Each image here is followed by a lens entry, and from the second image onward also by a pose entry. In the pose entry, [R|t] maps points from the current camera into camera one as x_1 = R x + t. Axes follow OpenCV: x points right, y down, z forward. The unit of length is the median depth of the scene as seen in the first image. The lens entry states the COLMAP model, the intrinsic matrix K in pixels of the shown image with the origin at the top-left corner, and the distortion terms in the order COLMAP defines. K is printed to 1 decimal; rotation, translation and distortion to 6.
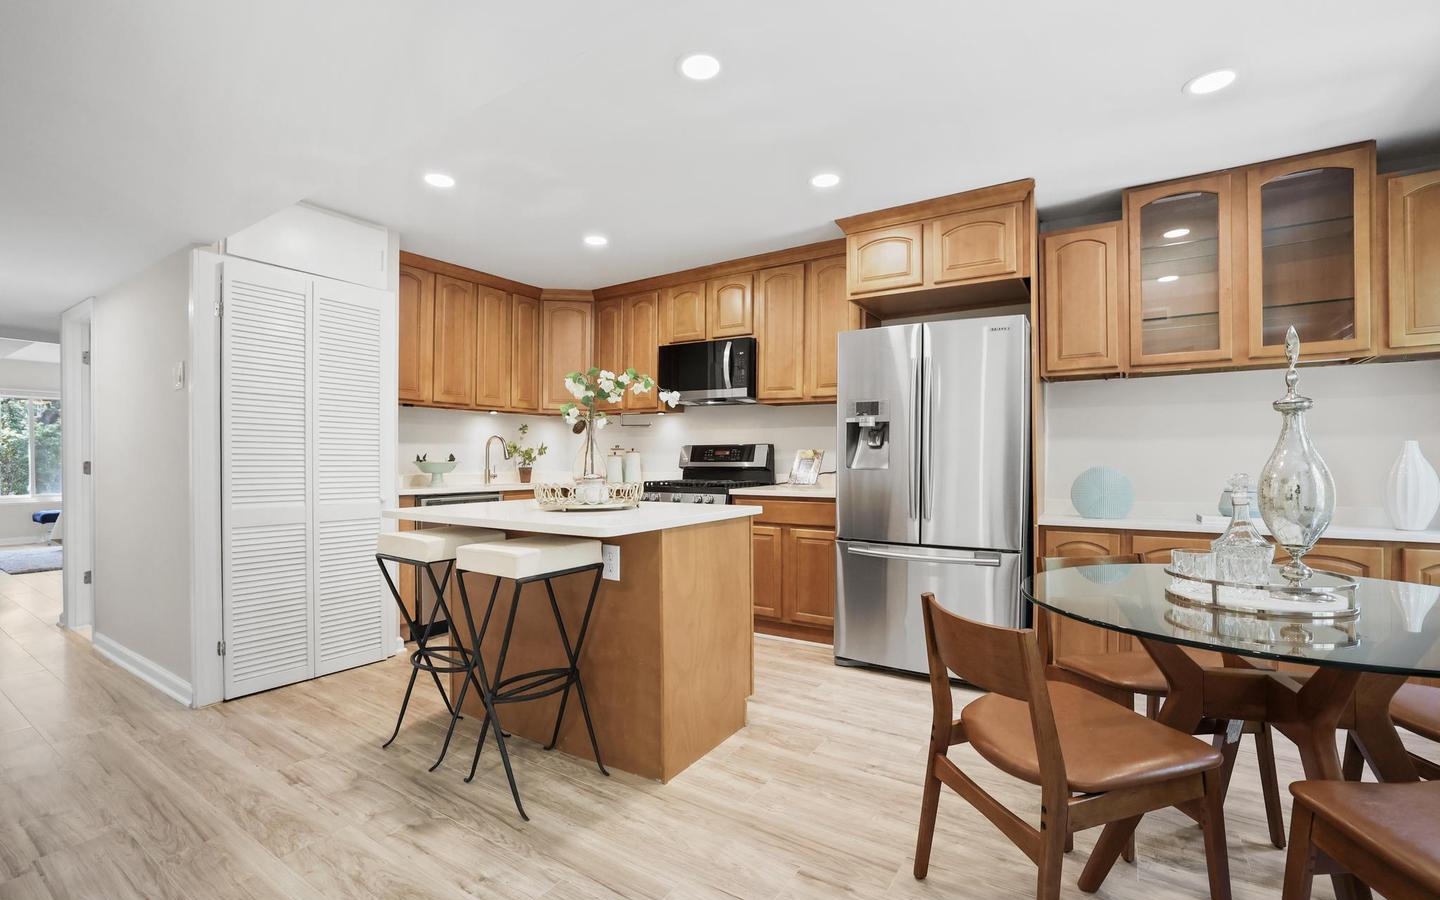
lens RADIAL K [[636.7, 0, 712.8], [0, 636.7, 465.8], [0, 0, 1]] dist [-0.045206, 0.016640]
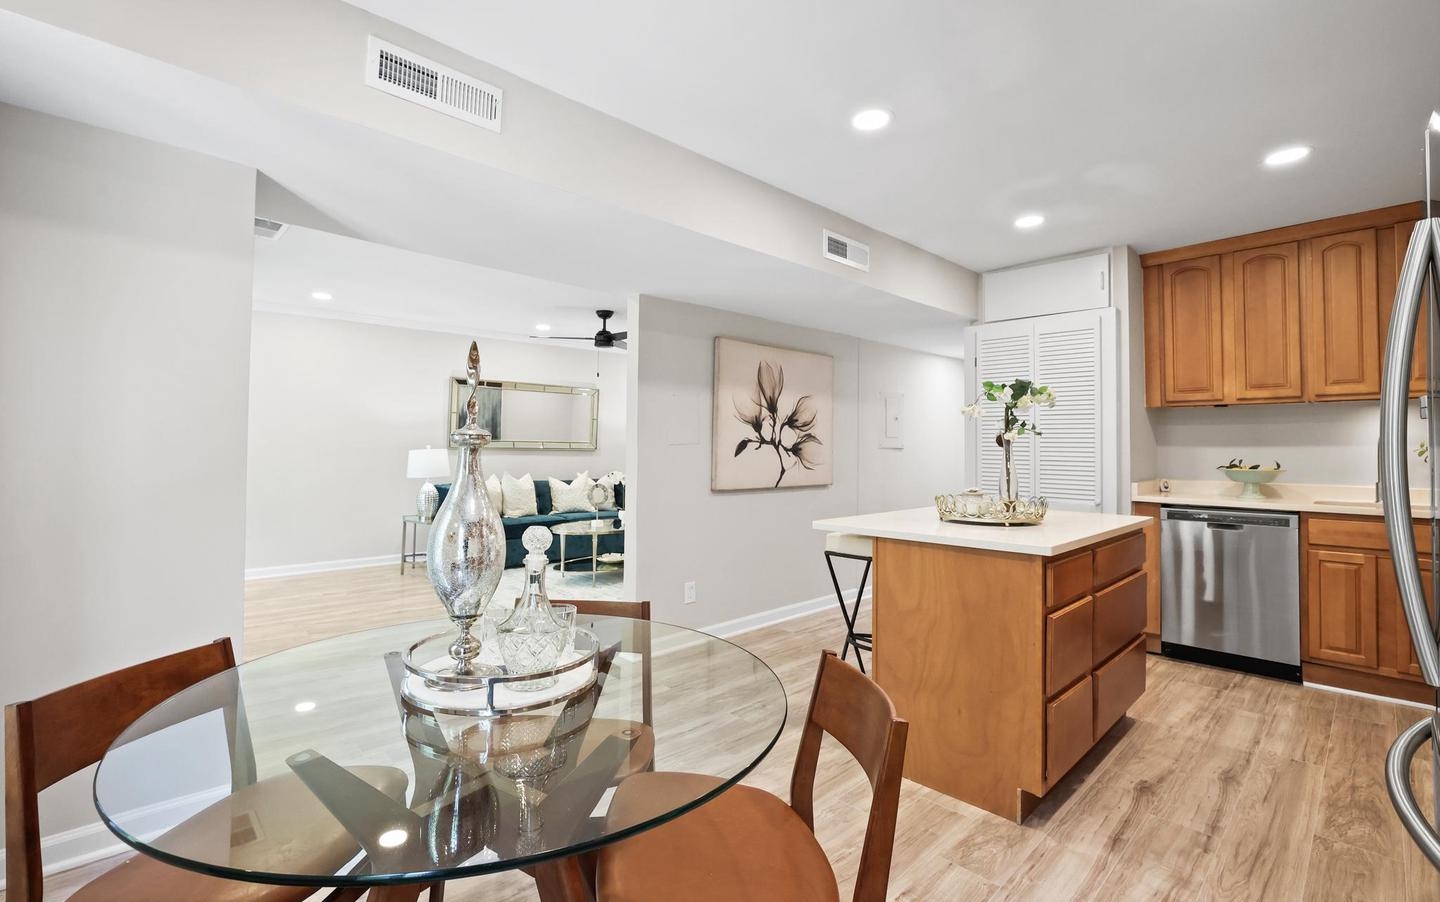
lens RADIAL K [[643.7, 0, 723.3], [0, 643.7, 440.8], [0, 0, 1]] dist [-0.000132, 0.000005]
pose [[-0.227436, -0.011763, -0.973722, 0.718575], [-0.015541, 0.999844, -0.008449, -0.037113], [0.973669, 0.013211, -0.227583, 0.649815]]
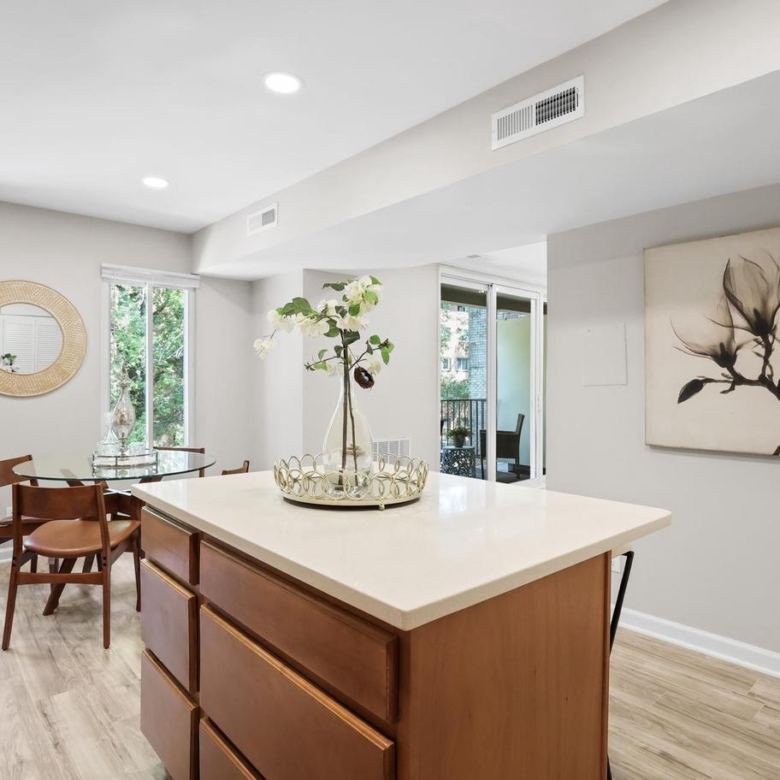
lens RADIAL K [[557.5, 0, 390.0], [0, 557.5, 390.0], [0, 0, 1]] dist [-0.100222, 0.051170]
pose [[-0.963861, -0.004005, 0.266375, -0.310719], [0.000280, 0.999871, 0.016049, -0.047802], [-0.266405, 0.015544, -0.963736, 1.234768]]
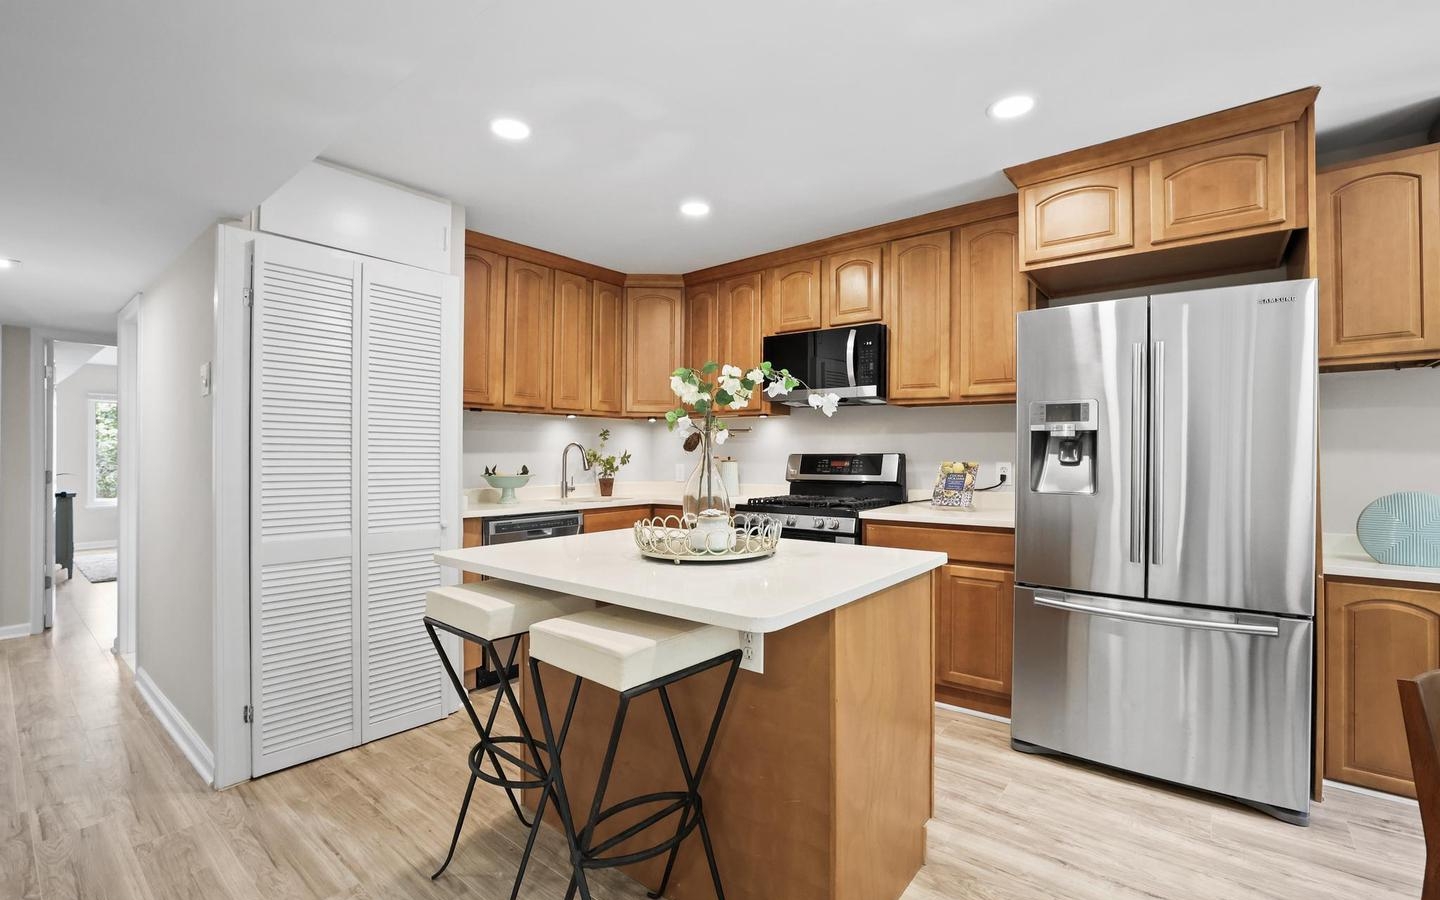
lens RADIAL K [[638.8, 0, 714.0], [0, 638.8, 455.4], [0, 0, 1]] dist [-0.047124, 0.017425]
pose [[0.994580, -0.000242, -0.103970, -0.087229], [-0.000924, 0.999937, -0.011166, -0.030458], [0.103966, 0.011202, 0.994518, 0.216139]]
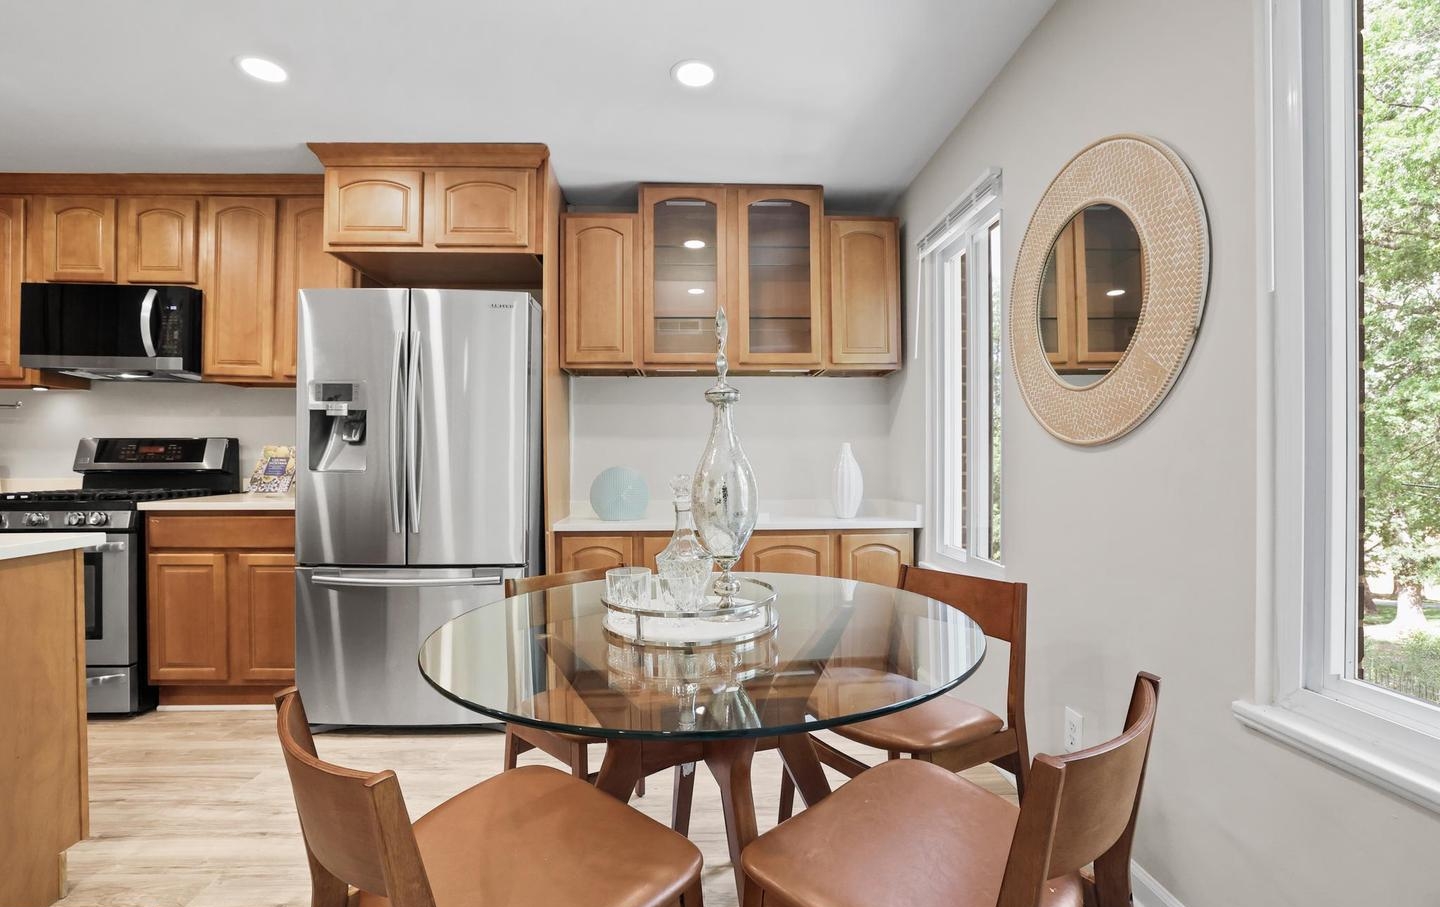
lens RADIAL K [[636.9, 0, 723.0], [0, 636.9, 461.0], [0, 0, 1]] dist [-0.047645, 0.017841]
pose [[0.810133, -0.002148, 0.586242, 0.173755], [0.005956, 0.999972, -0.004567, -0.001188], [-0.586216, 0.007192, 0.810123, 0.116266]]
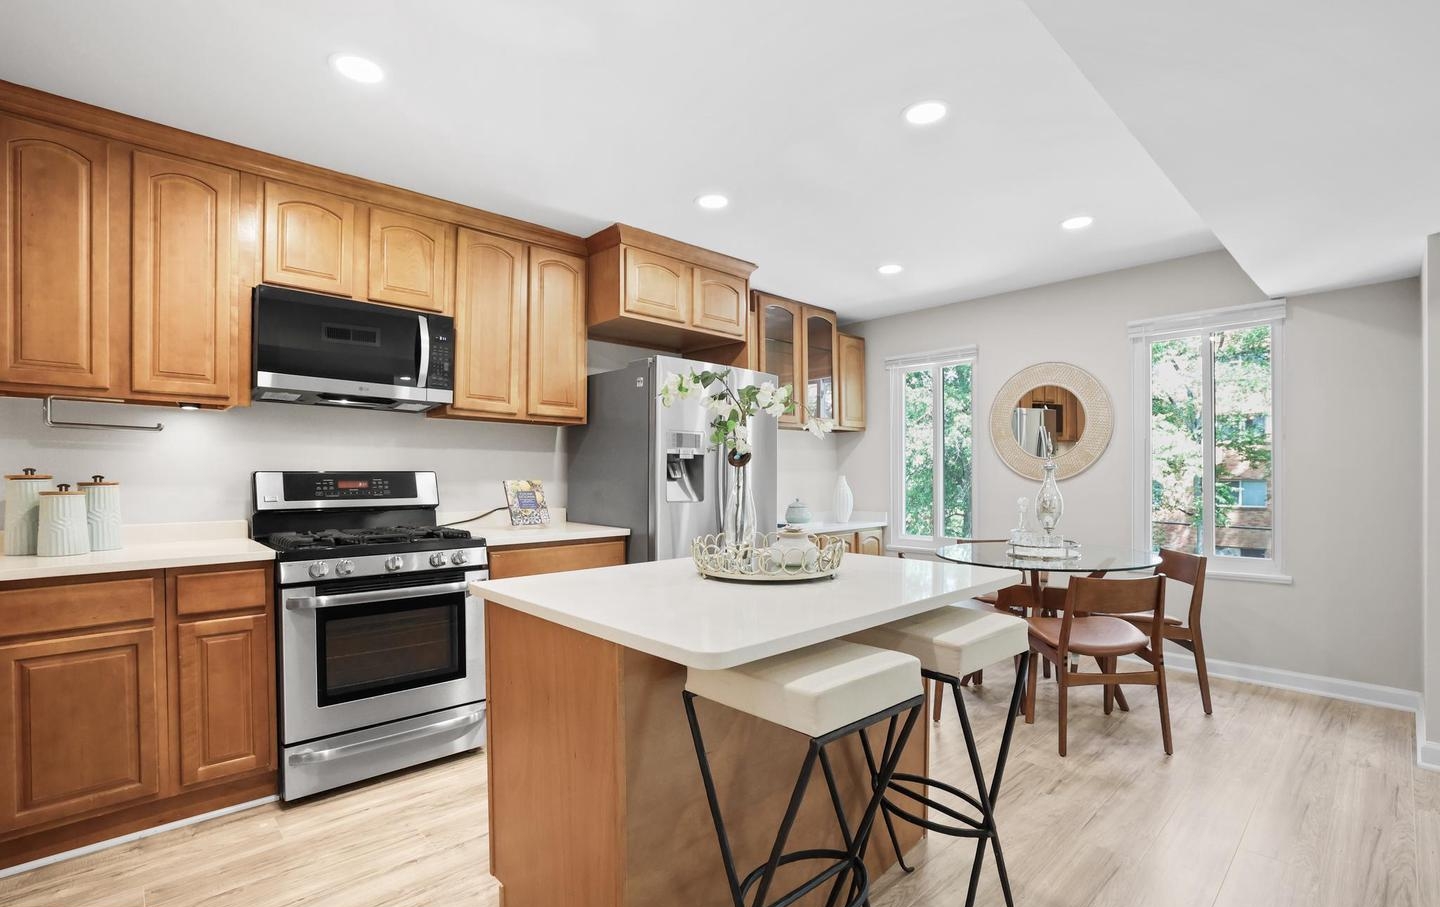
lens RADIAL K [[678.3, 0, 717.2], [0, 678.3, 481.6], [0, 0, 1]] dist [-0.000679, 0.000025]
pose [[0.219499, -0.010958, 0.975551, -0.770456], [0.012569, 0.999886, 0.008403, -0.034001], [-0.975532, 0.010417, 0.219611, 0.713513]]
